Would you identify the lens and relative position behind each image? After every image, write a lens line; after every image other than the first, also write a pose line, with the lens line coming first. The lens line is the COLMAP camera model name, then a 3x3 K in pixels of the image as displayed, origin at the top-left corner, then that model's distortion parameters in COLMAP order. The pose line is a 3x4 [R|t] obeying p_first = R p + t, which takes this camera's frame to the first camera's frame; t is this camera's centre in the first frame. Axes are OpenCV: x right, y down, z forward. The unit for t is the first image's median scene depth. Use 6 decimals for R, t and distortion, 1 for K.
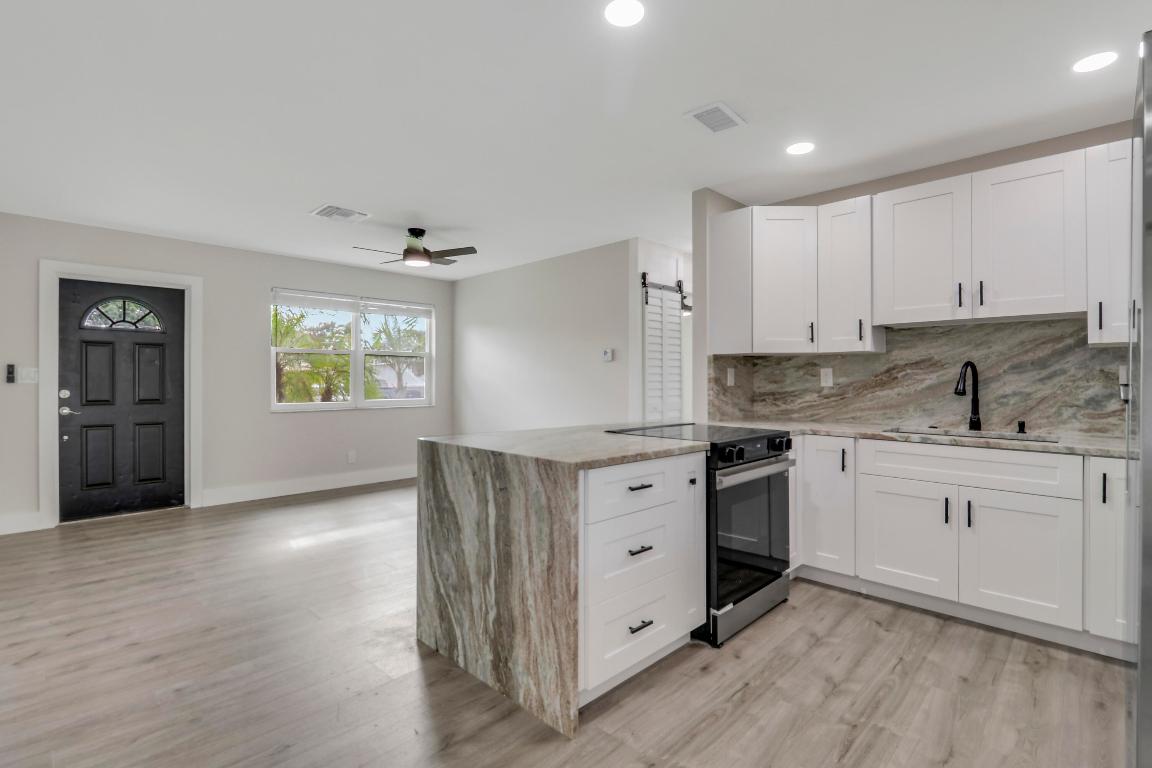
lens RADIAL K [[547.4, 0, 576.0], [0, 547.4, 384.0], [0, 0, 1]] dist [0.001116, -0.017071]
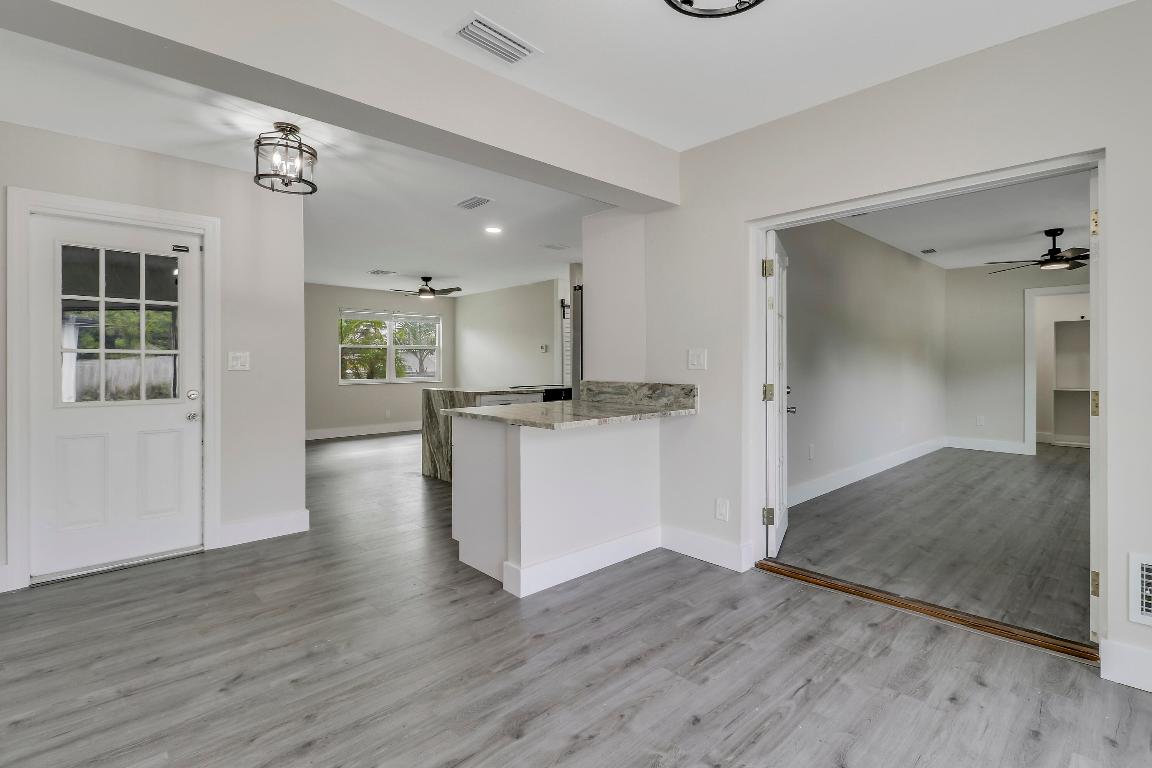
lens RADIAL K [[545.6, 0, 580.1], [0, 545.6, 367.4], [0, 0, 1]] dist [0.001227, 0.000150]
pose [[0.999438, -0.005615, -0.033046, 0.468549], [0.005512, 0.999980, -0.003190, 0.019055], [0.033063, 0.003006, 0.999449, -1.328350]]
